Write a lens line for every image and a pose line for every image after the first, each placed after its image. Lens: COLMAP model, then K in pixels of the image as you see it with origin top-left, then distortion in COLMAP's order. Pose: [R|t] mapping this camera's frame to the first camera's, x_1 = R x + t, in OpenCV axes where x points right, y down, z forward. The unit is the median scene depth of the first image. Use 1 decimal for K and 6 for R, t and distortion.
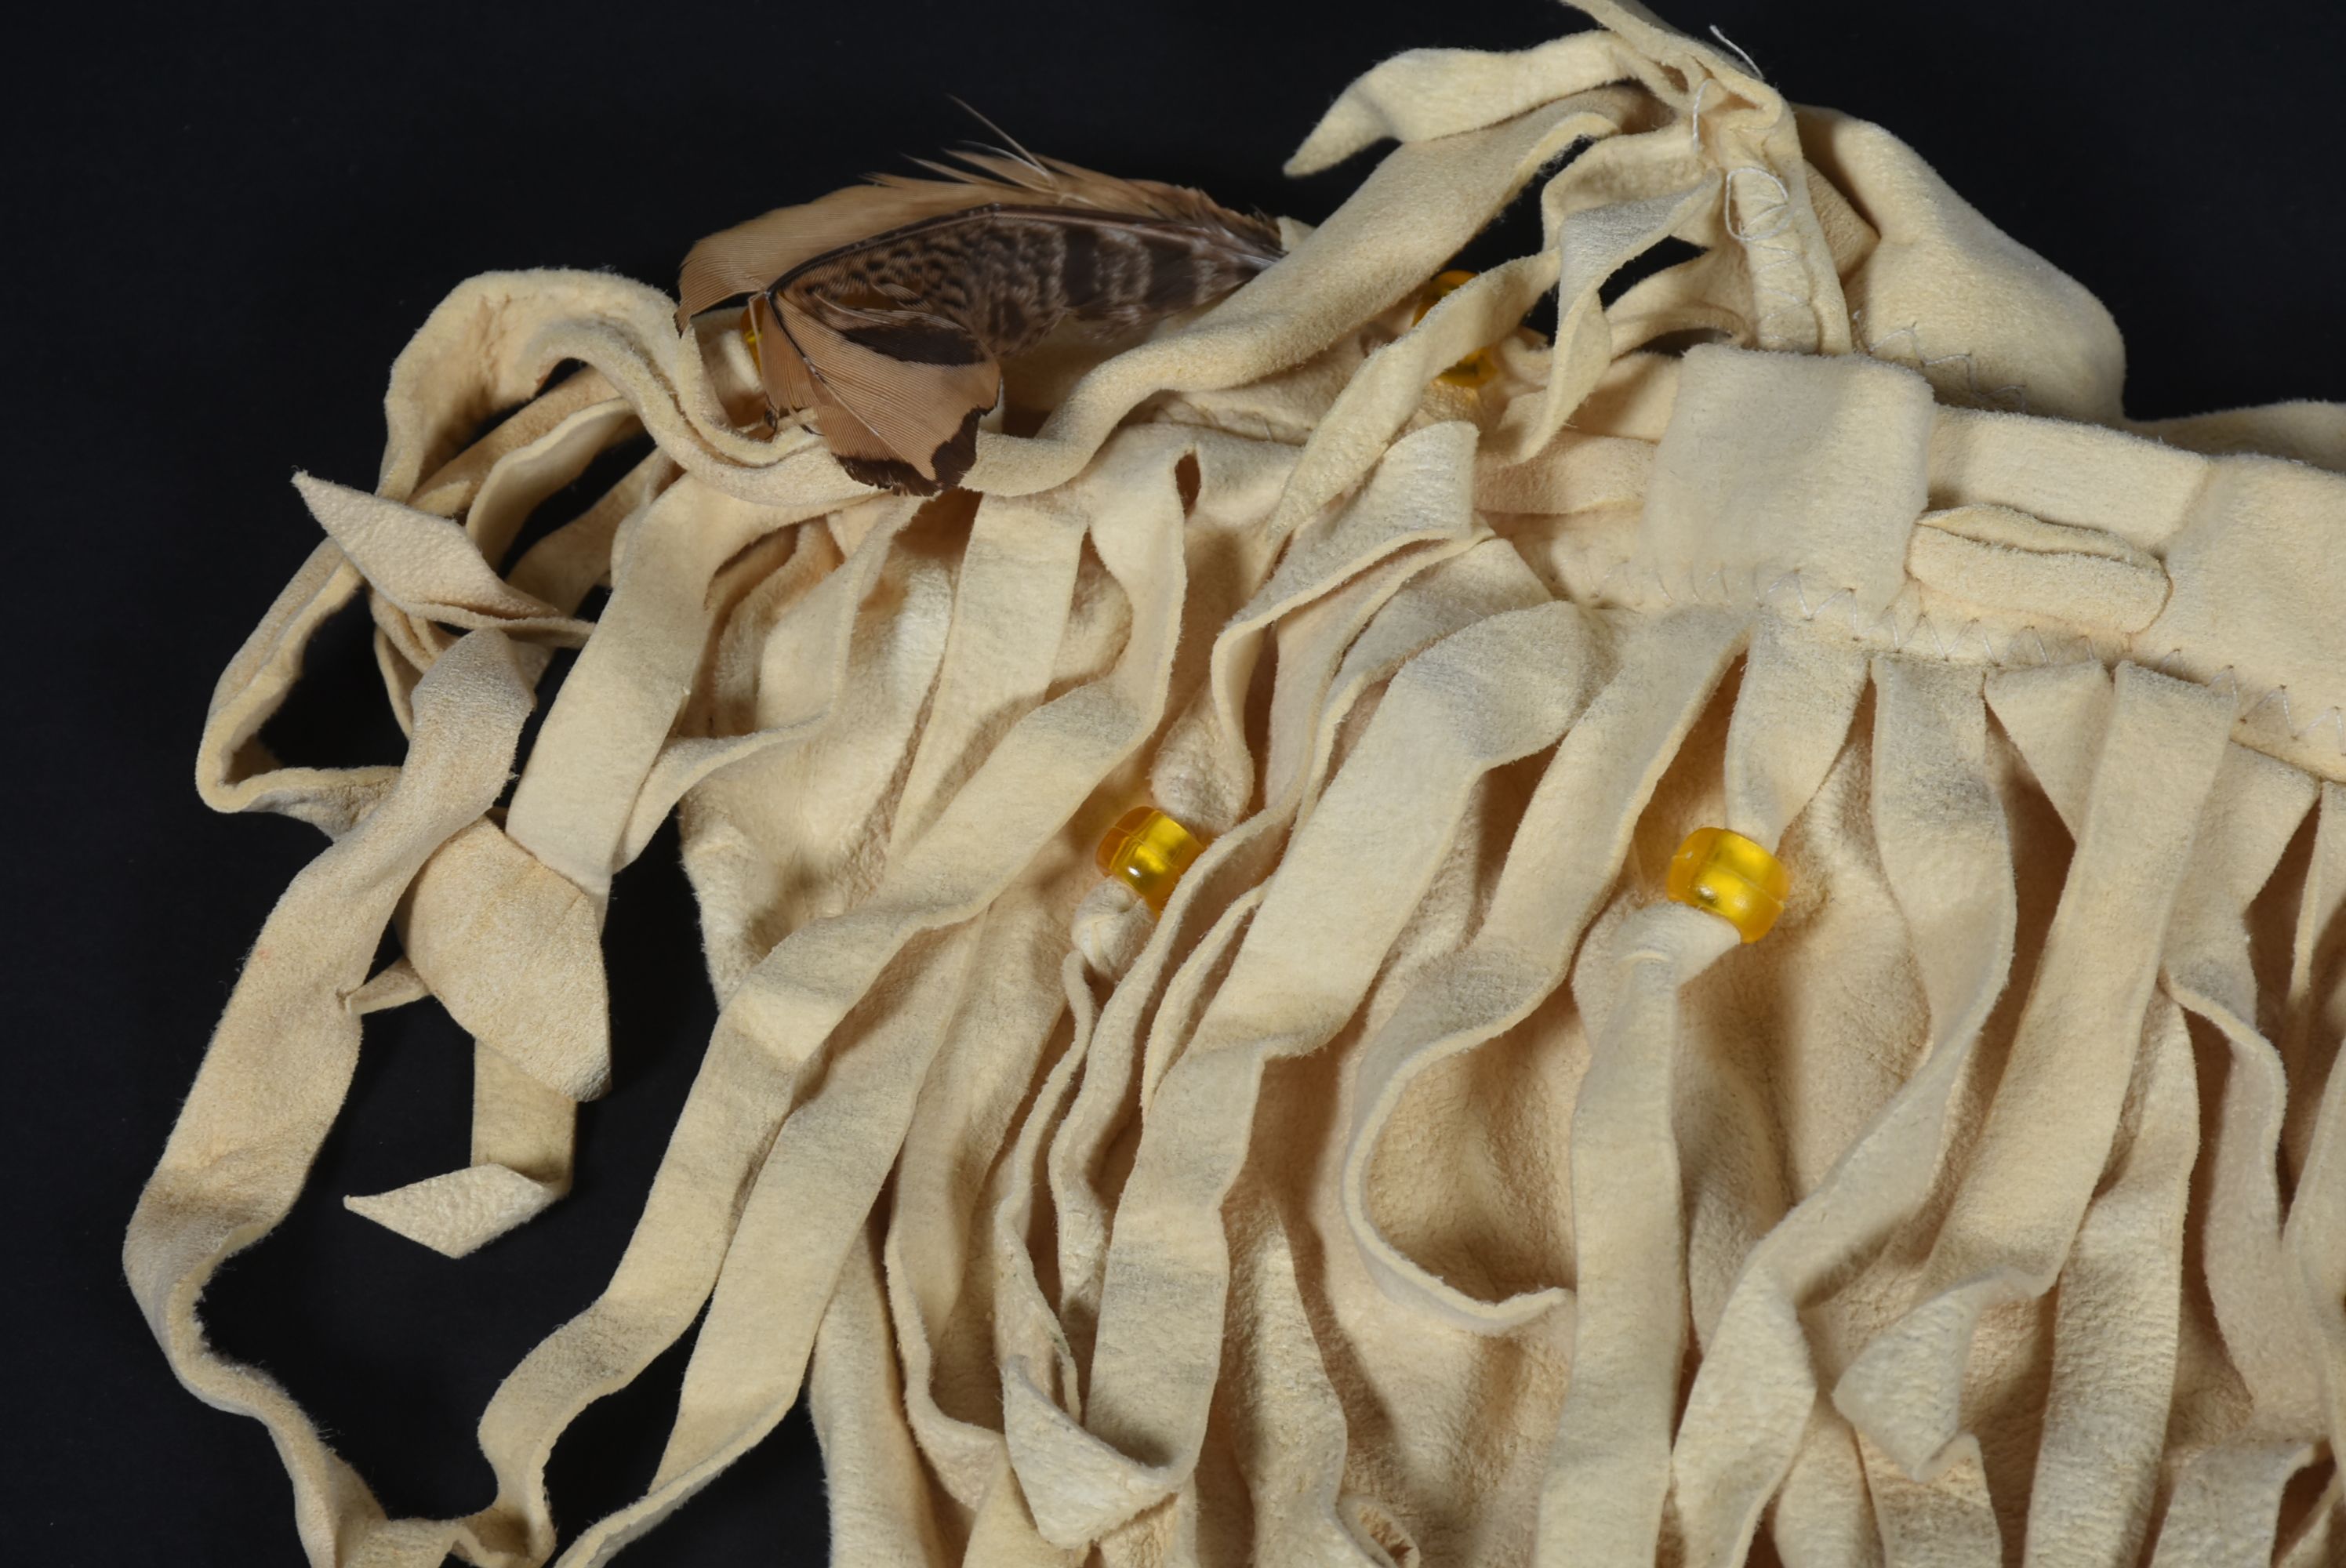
lens RADIAL K [[8216.6, 0, 1173.0], [0, 8216.6, 784.0], [0, 0, 1]] dist [-0.112950, 2.416540]
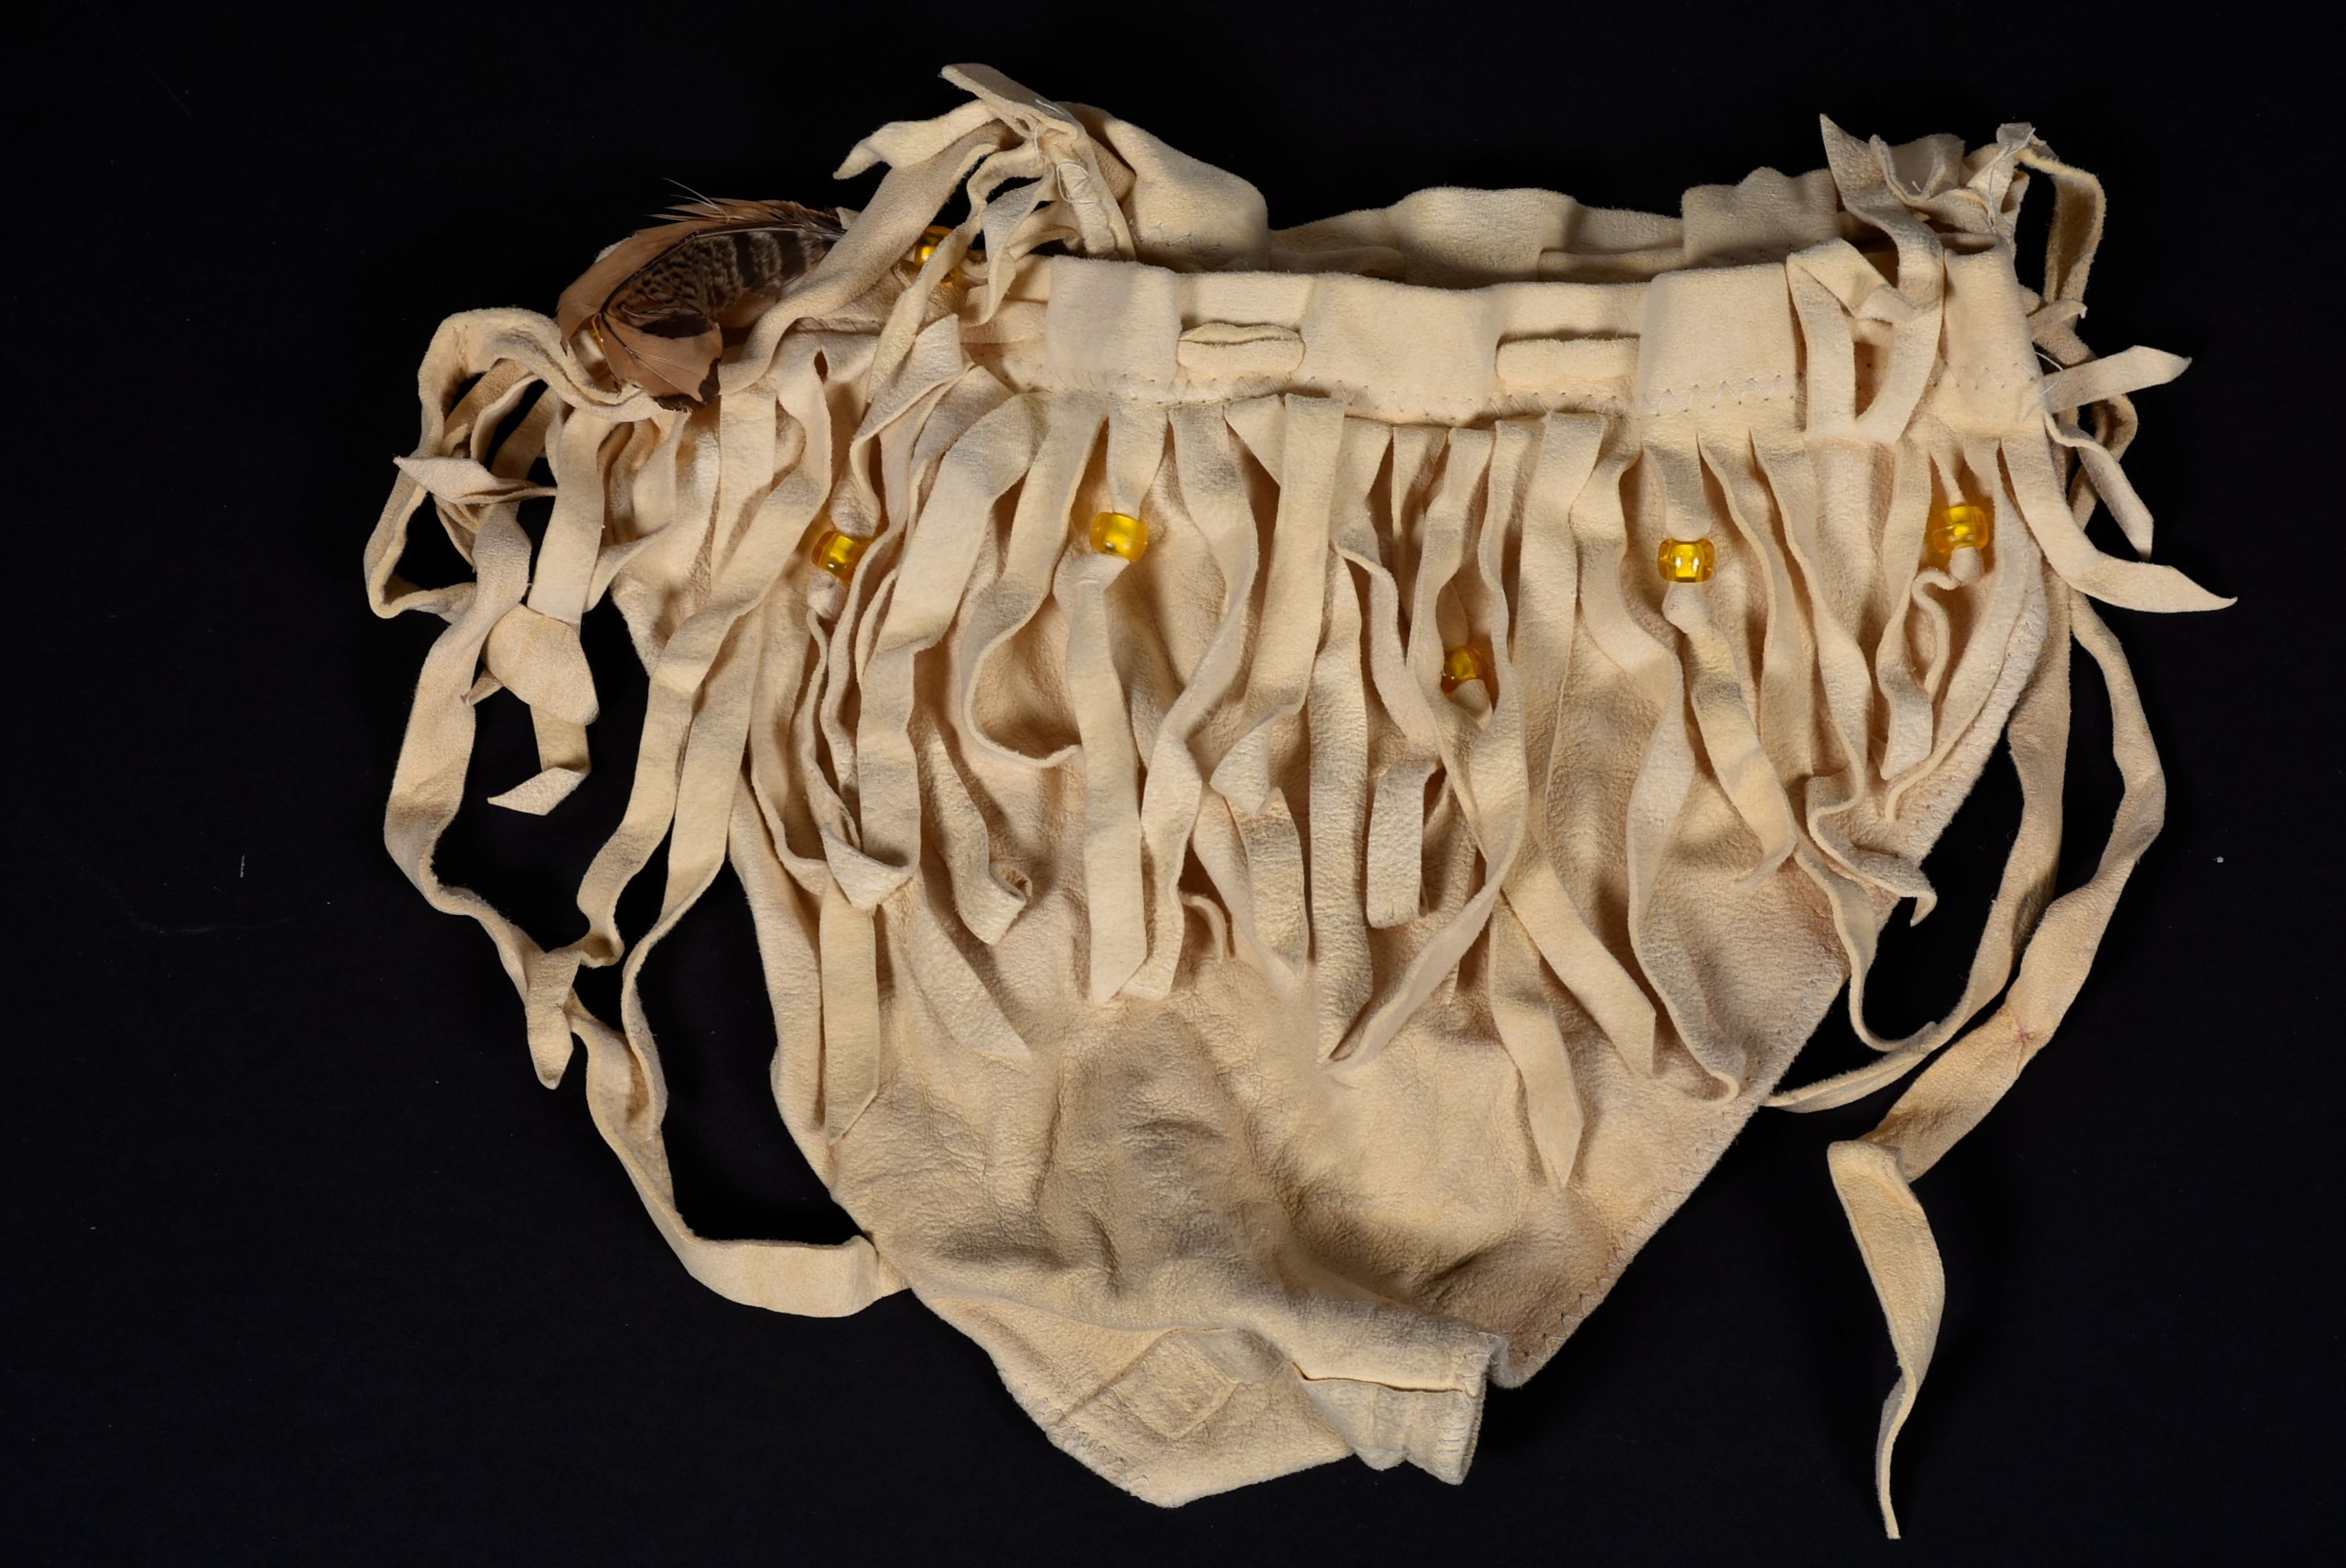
lens RADIAL K [[8628.7, 0, 1173.0], [0, 8628.7, 784.0], [0, 0, 1]] dist [-0.052595, 0.414872]
pose [[0.981578, -0.185418, 0.046084, -0.030896], [0.171980, 0.962538, 0.209629, -0.377722], [-0.083227, -0.197842, 0.976694, -1.131706]]
